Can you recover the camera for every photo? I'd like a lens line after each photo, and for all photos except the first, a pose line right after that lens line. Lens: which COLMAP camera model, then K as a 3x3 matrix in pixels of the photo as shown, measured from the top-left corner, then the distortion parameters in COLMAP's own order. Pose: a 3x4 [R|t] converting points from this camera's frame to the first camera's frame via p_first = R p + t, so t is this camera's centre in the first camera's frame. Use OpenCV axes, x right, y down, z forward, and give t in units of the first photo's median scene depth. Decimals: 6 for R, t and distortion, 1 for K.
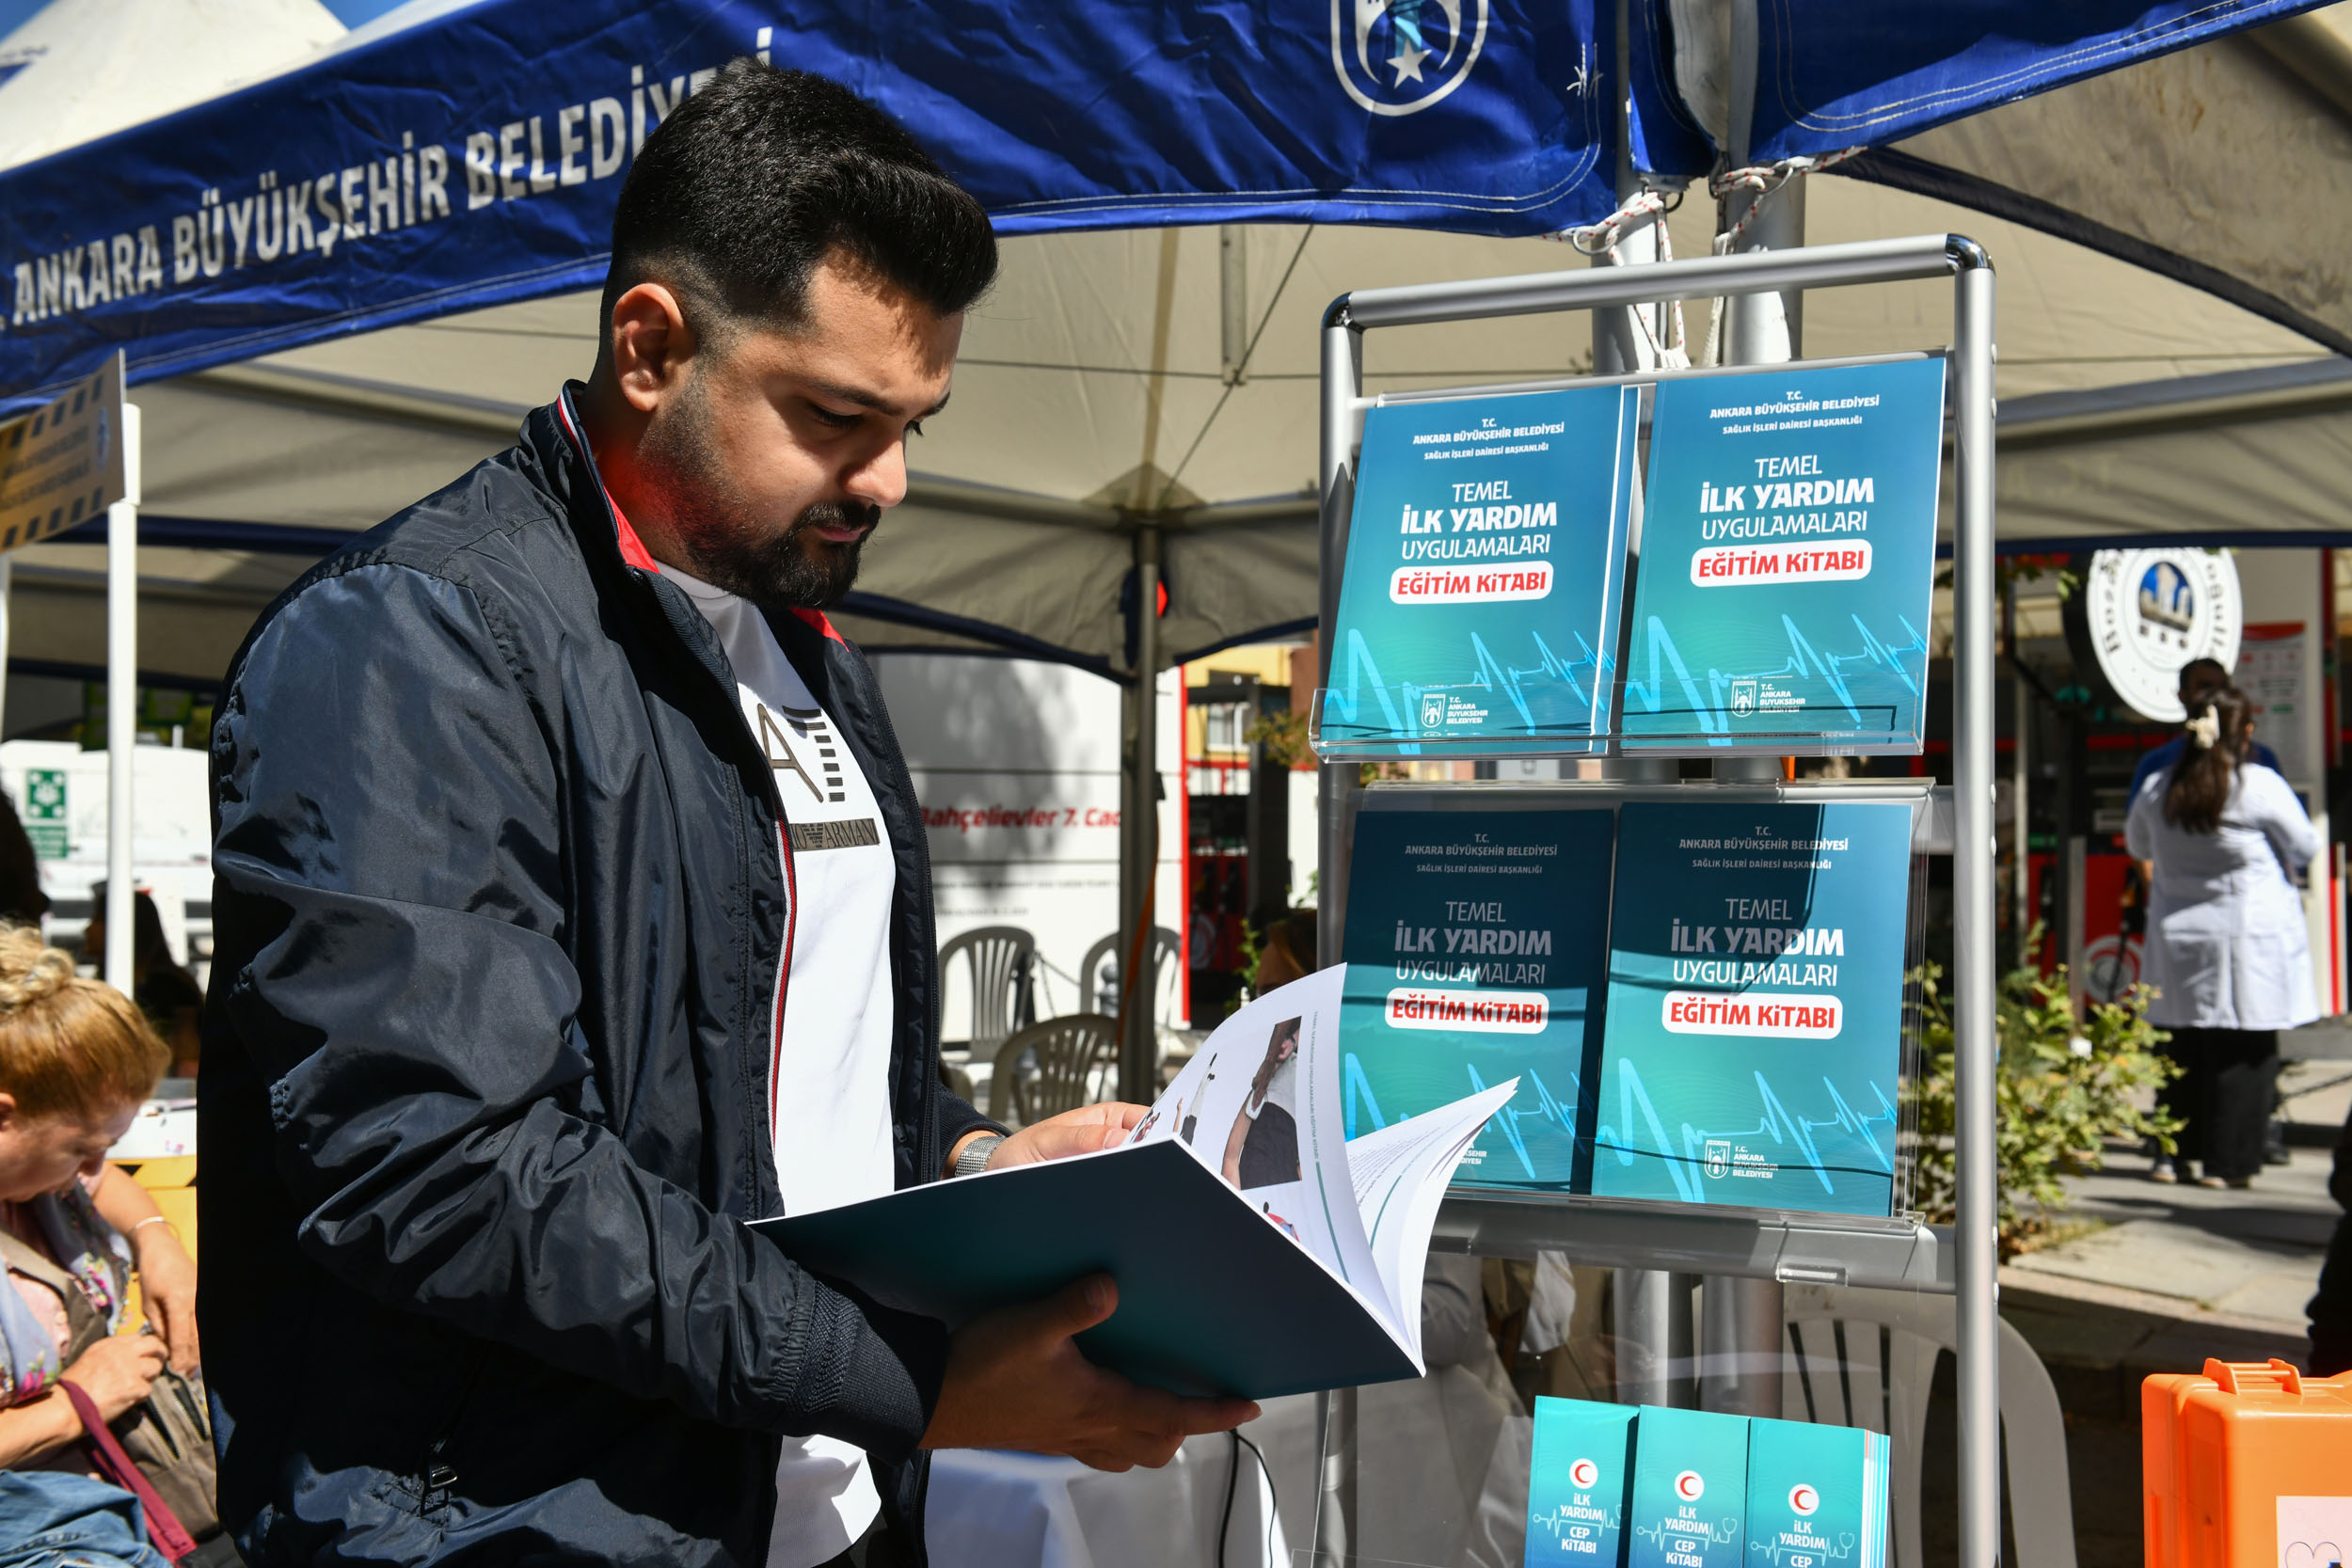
lens RADIAL K [[2466.9, 0, 1174.1], [0, 2466.9, 789.4], [0, 0, 1]] dist [-0.014130, 0.000000]
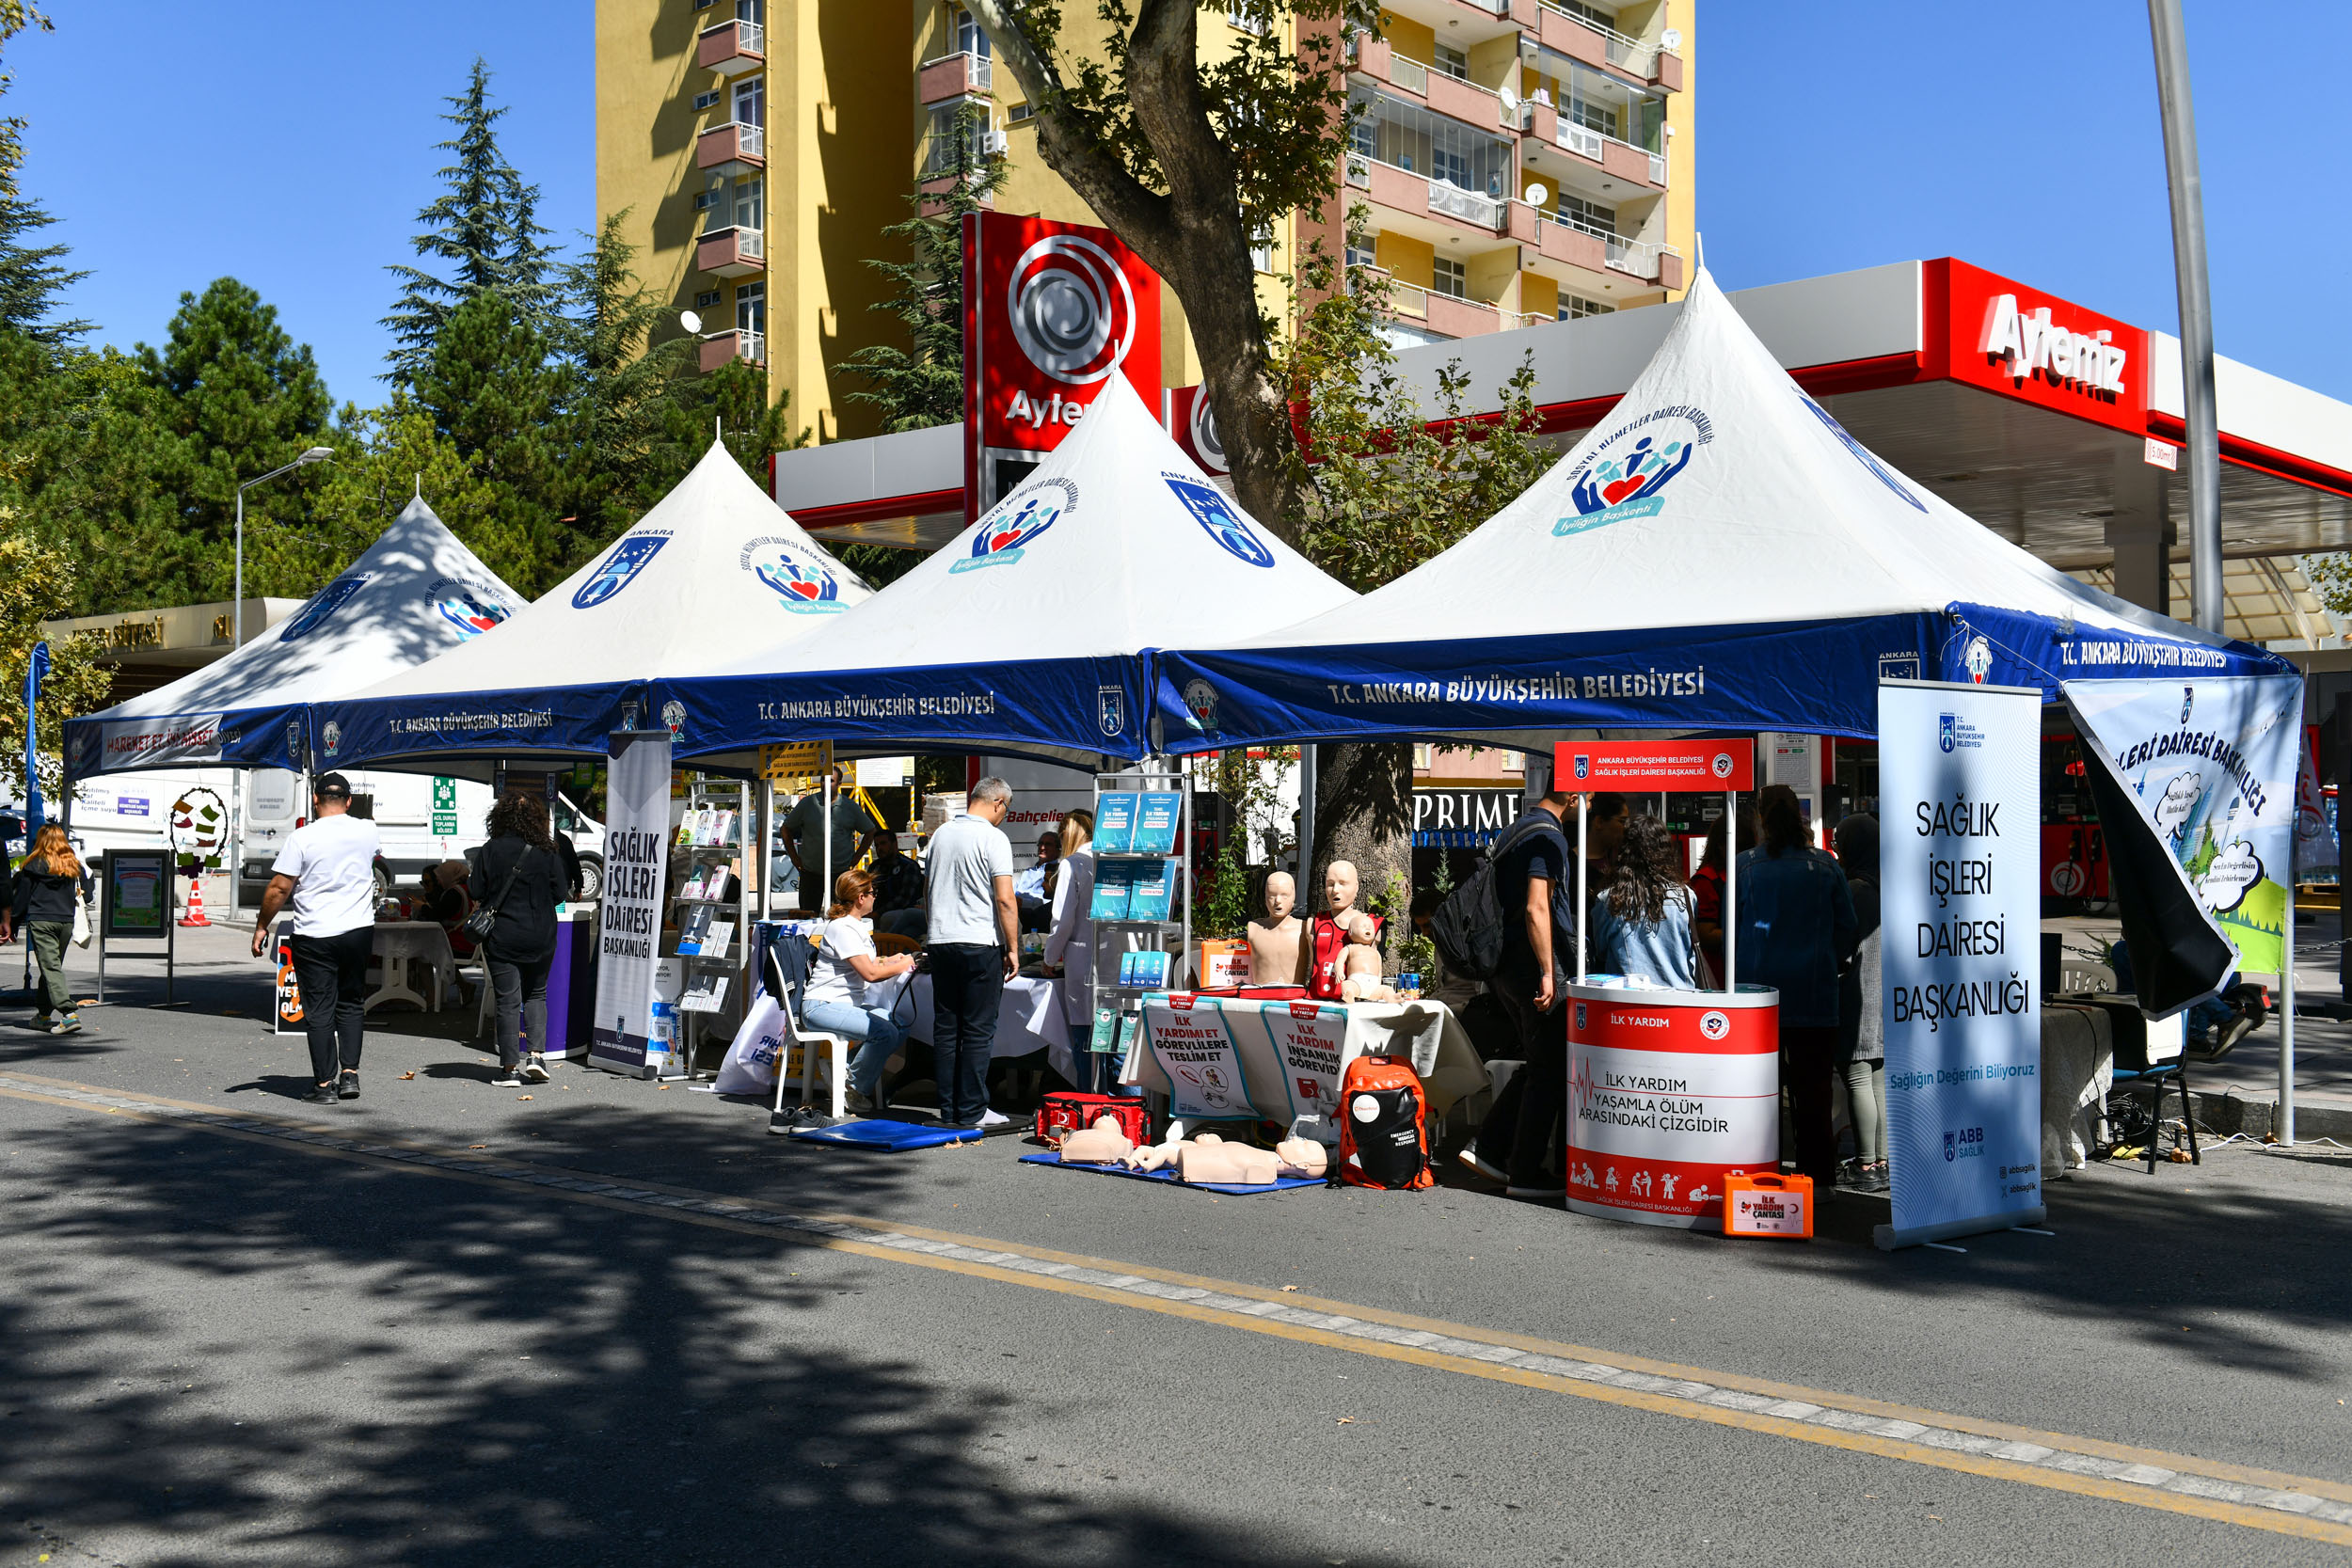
lens RADIAL K [[2466.9, 0, 1175.6], [0, 2466.9, 783.0], [0, 0, 1]] dist [-0.014130, 0.000000]
pose [[0.999363, -0.006529, -0.035093, 0.498253], [0.007183, 0.999802, 0.018555, -0.305926], [0.034965, -0.018795, 0.999212, -5.302737]]
